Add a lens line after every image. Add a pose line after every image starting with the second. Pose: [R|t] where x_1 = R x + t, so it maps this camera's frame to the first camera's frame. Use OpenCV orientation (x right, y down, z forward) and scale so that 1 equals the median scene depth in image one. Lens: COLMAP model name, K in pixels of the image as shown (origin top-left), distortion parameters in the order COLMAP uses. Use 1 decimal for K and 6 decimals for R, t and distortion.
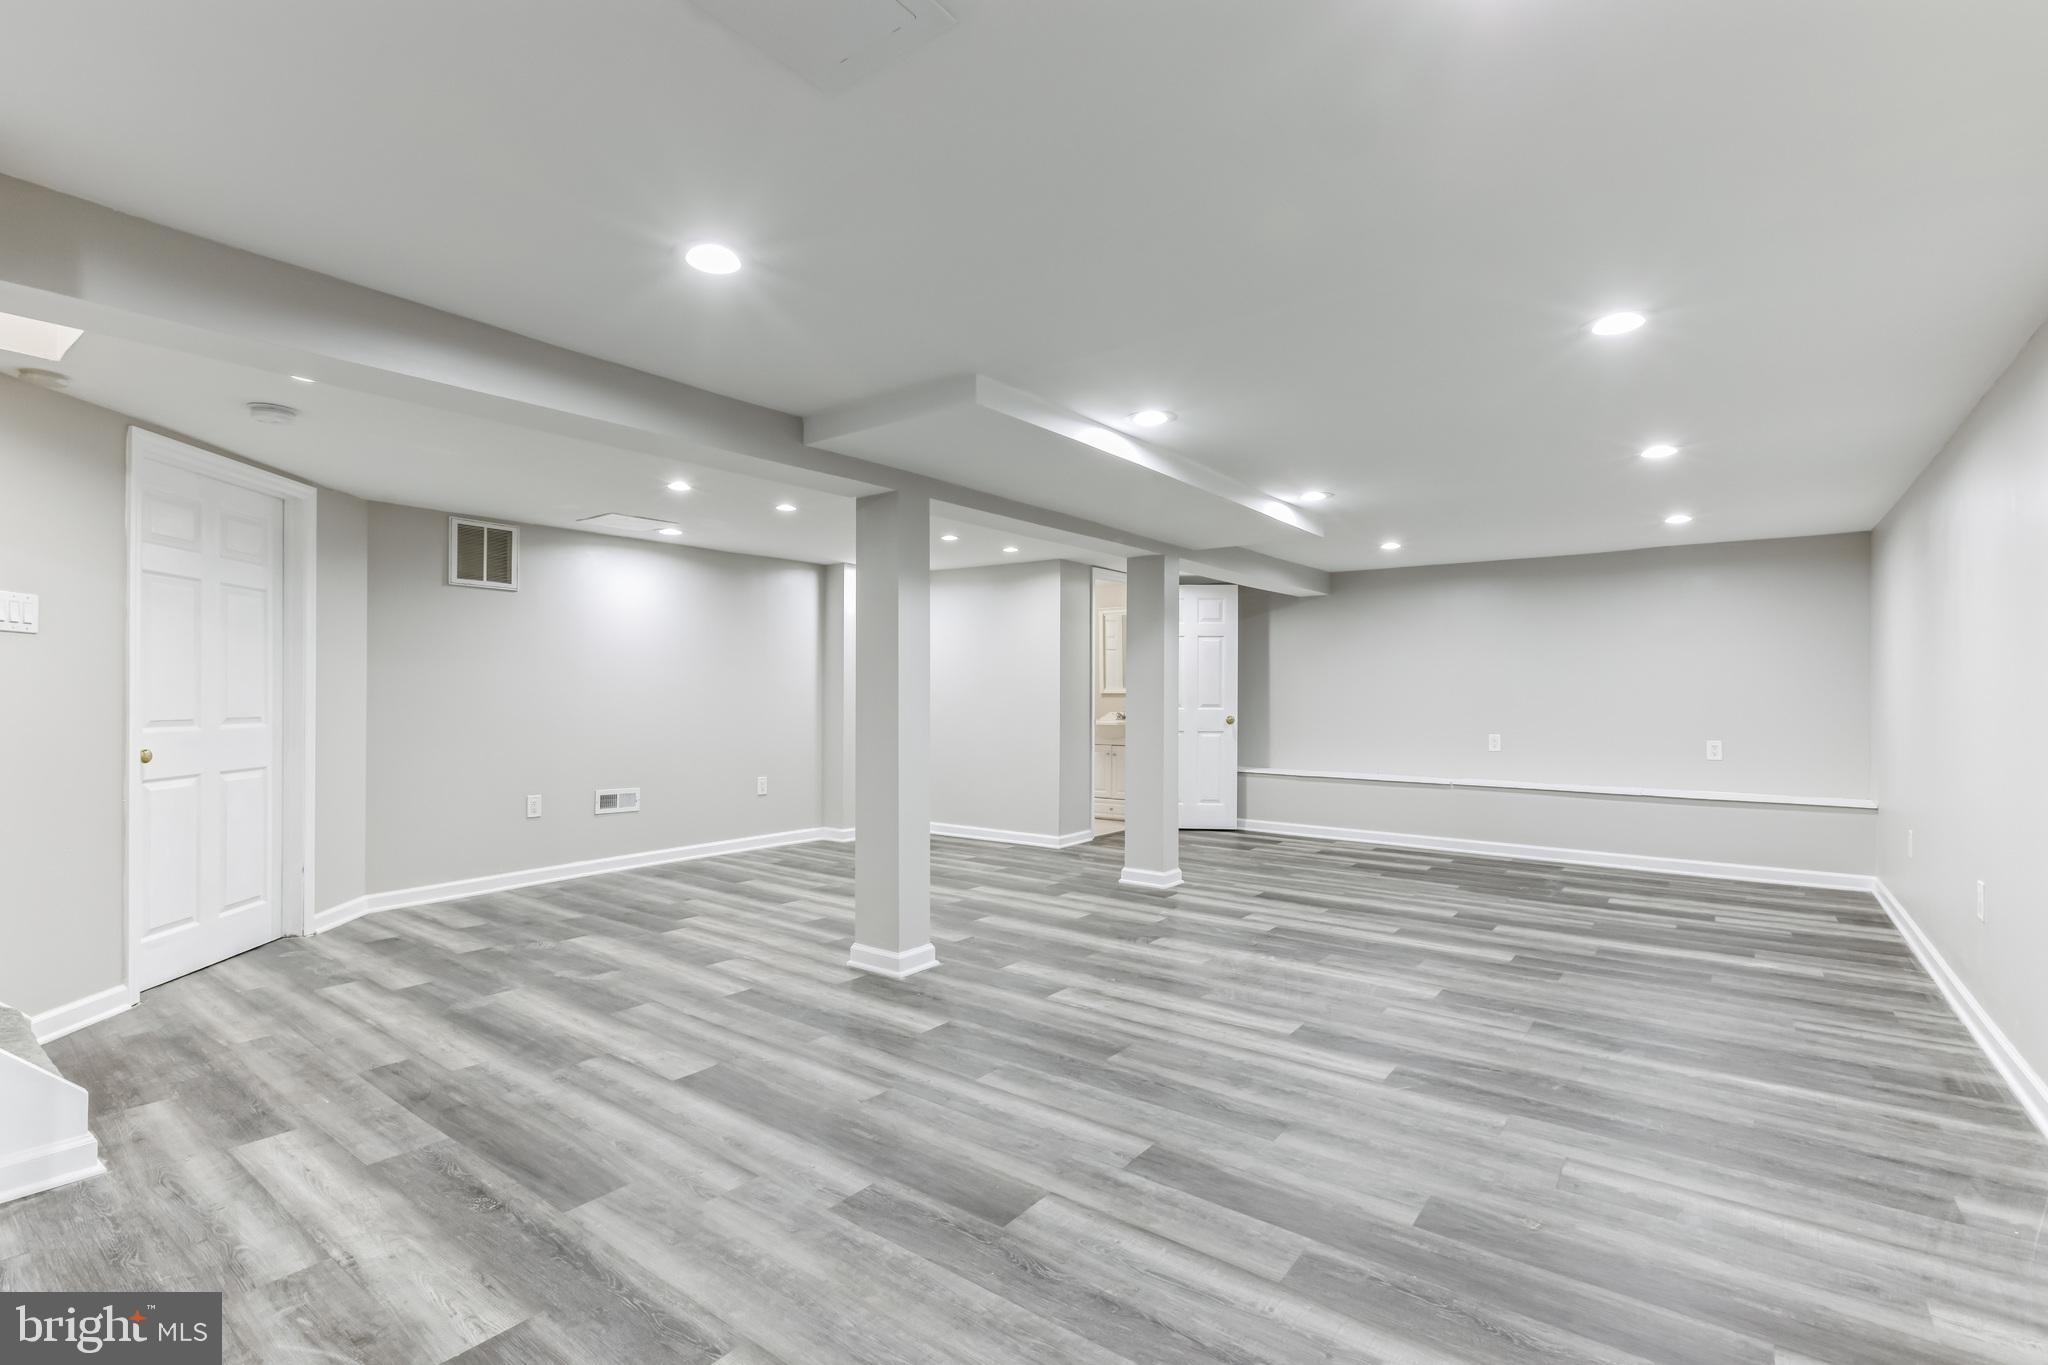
lens RADIAL K [[938.4, 0, 1017.2], [0, 938.4, 688.1], [0, 0, 1]] dist [-0.003137, -0.000848]
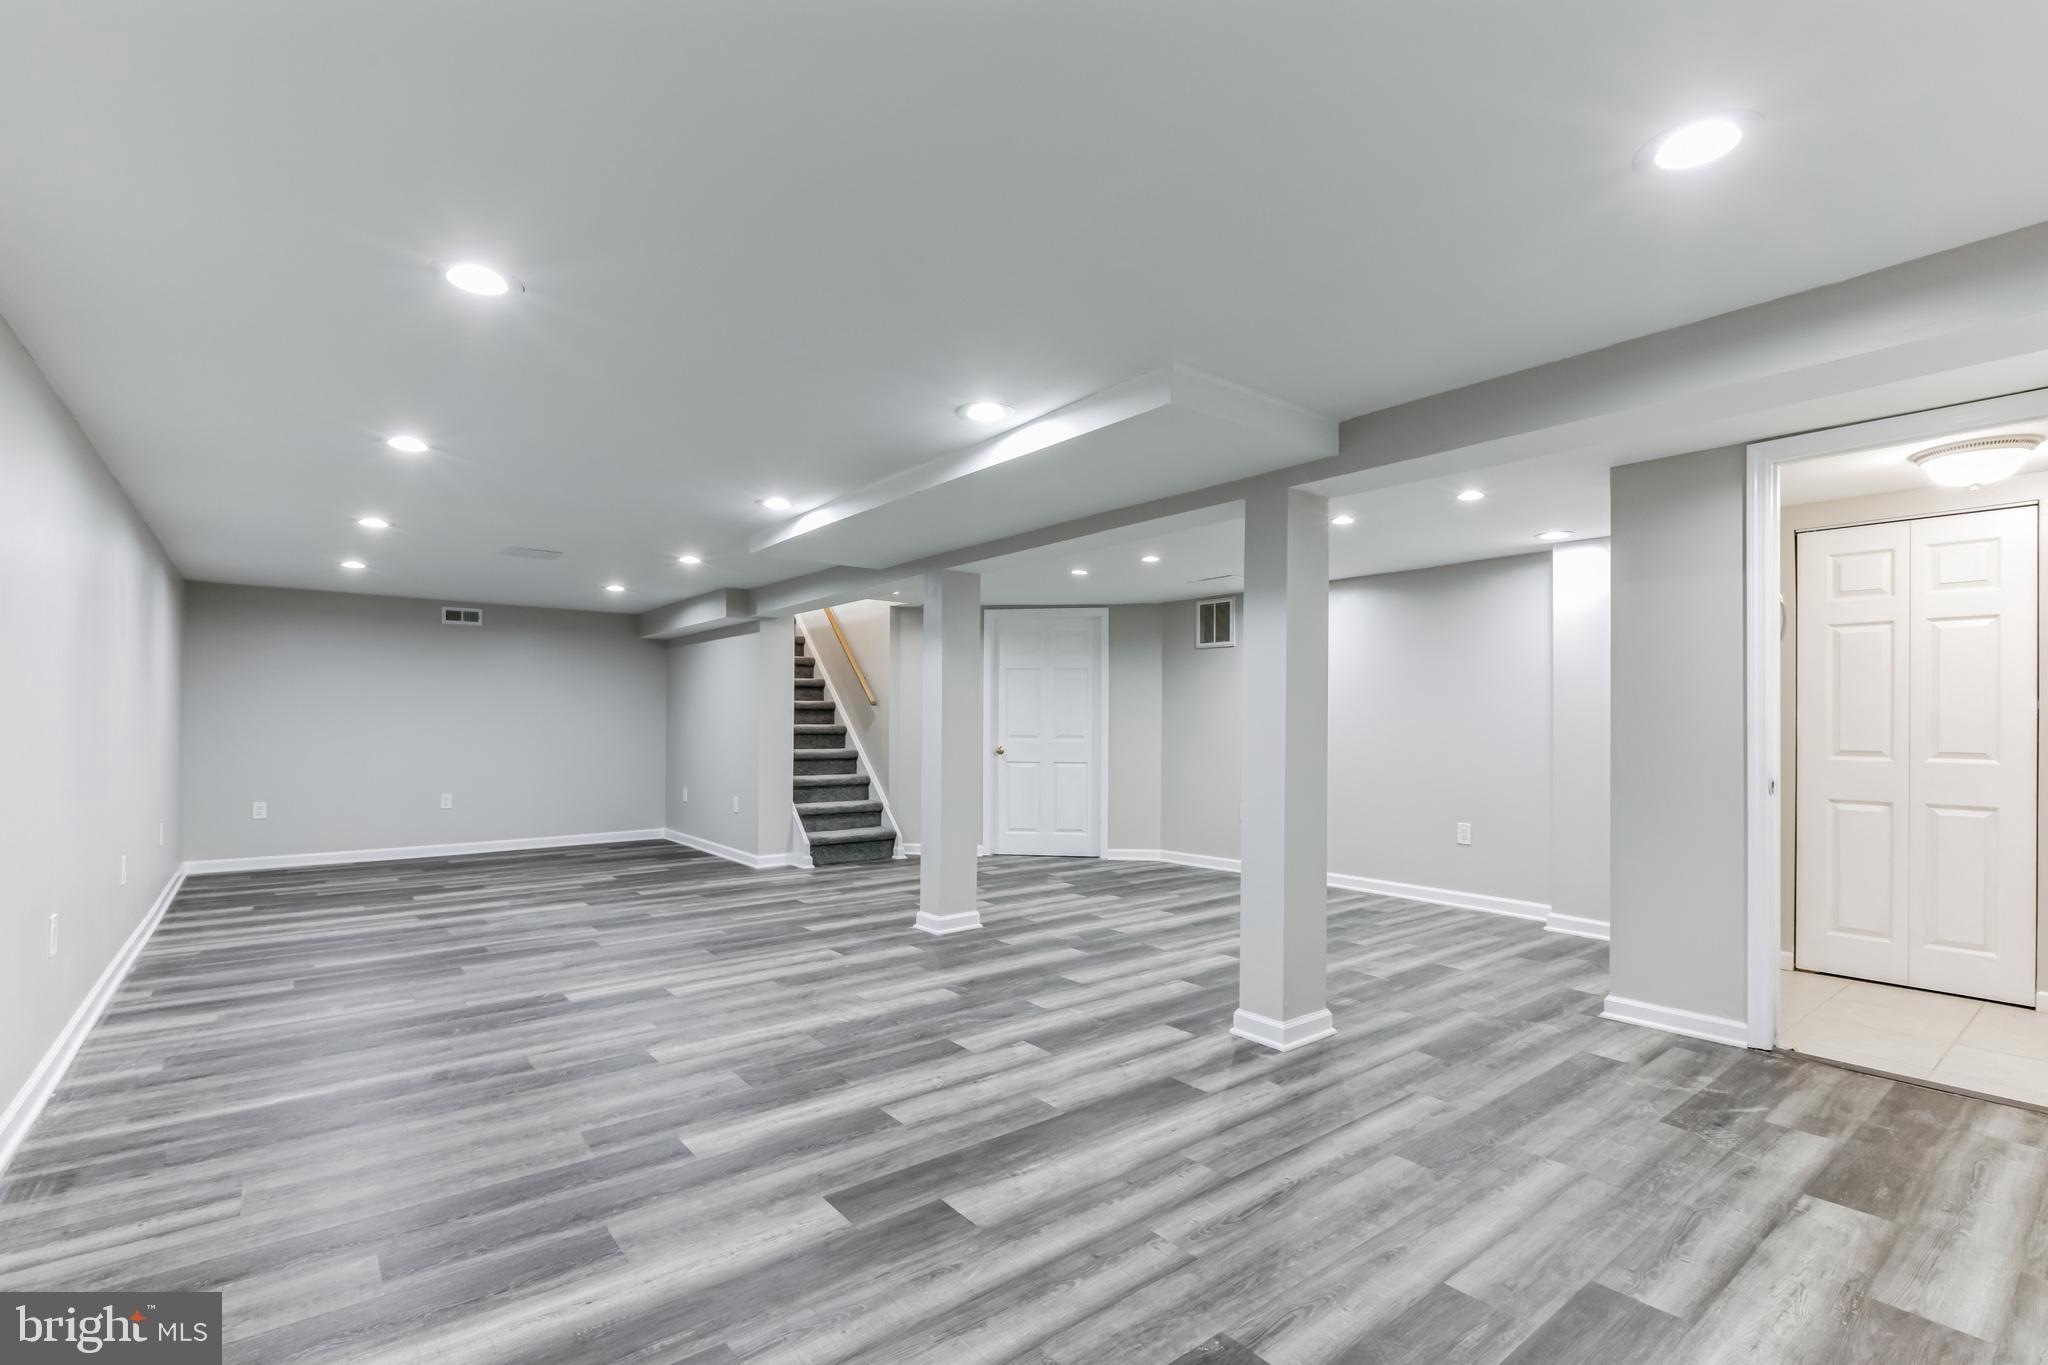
lens RADIAL K [[938.4, 0, 1017.8], [0, 938.4, 698.7], [0, 0, 1]] dist [-0.003137, -0.000848]
pose [[-0.254234, -0.028327, -0.966728, 1.294150], [0.000742, 0.999565, -0.029484, 0.015446], [0.967142, -0.008213, -0.254103, 1.646330]]
